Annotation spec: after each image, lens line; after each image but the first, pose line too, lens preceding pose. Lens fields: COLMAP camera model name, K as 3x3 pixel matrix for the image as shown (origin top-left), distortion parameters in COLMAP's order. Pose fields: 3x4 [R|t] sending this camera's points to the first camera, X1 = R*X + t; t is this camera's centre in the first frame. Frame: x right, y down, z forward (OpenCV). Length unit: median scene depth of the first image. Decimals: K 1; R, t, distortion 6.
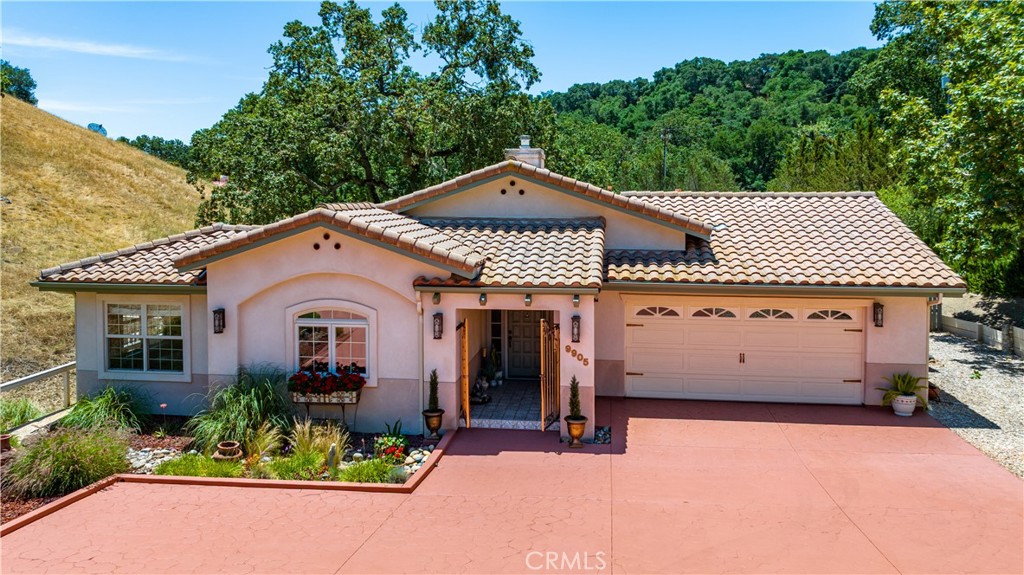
lens RADIAL K [[771.6, 0, 533.8], [0, 771.6, 224.5], [0, 0, 1]] dist [-0.047764, 0.070647]
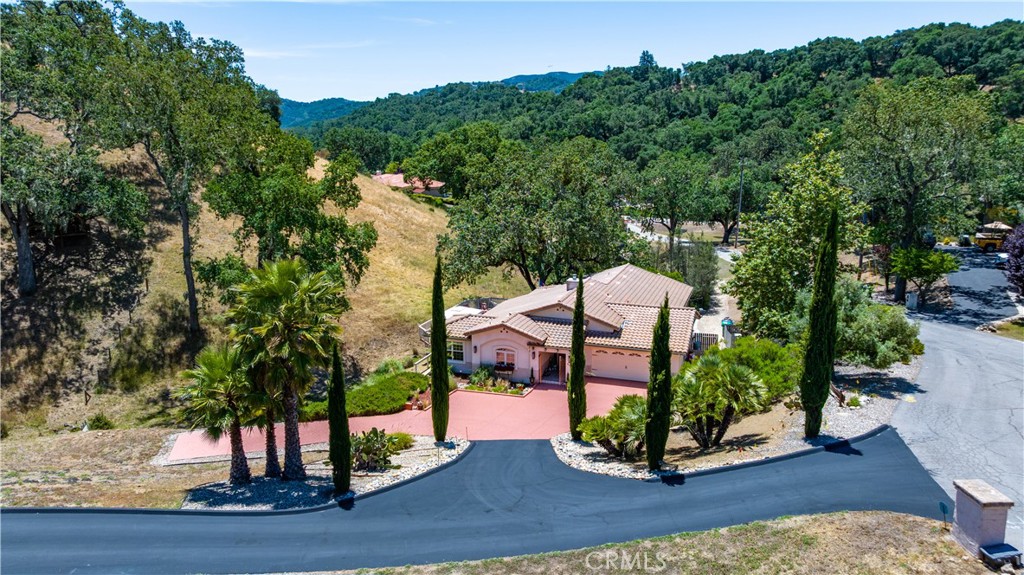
lens RADIAL K [[752.0, 0, 512.0], [0, 752.0, 287.5], [0, 0, 1]] dist [-0.003031, 0.000491]
pose [[0.973944, 0.039608, -0.223303, 0.181057], [-0.002805, 0.986659, 0.162774, -0.247793], [0.226771, -0.157907, 0.961062, -0.778946]]
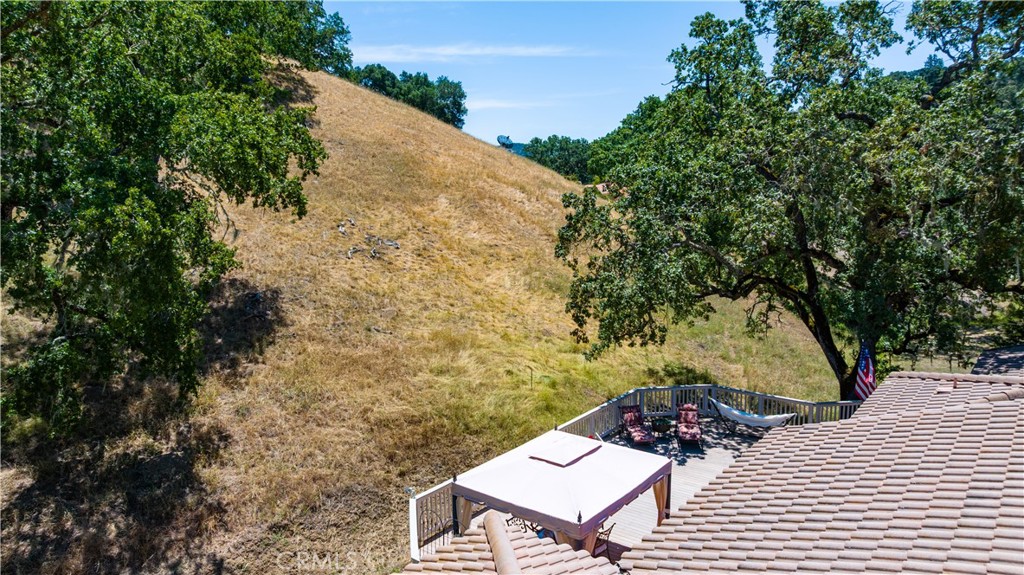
lens RADIAL K [[752.0, 0, 512.0], [0, 752.0, 287.5], [0, 0, 1]] dist [-0.003031, 0.000491]
pose [[0.860733, 0.067978, -0.504497, -0.091257], [-0.015214, 0.994036, 0.107984, -0.082327], [0.508828, -0.085270, 0.856635, 0.272409]]
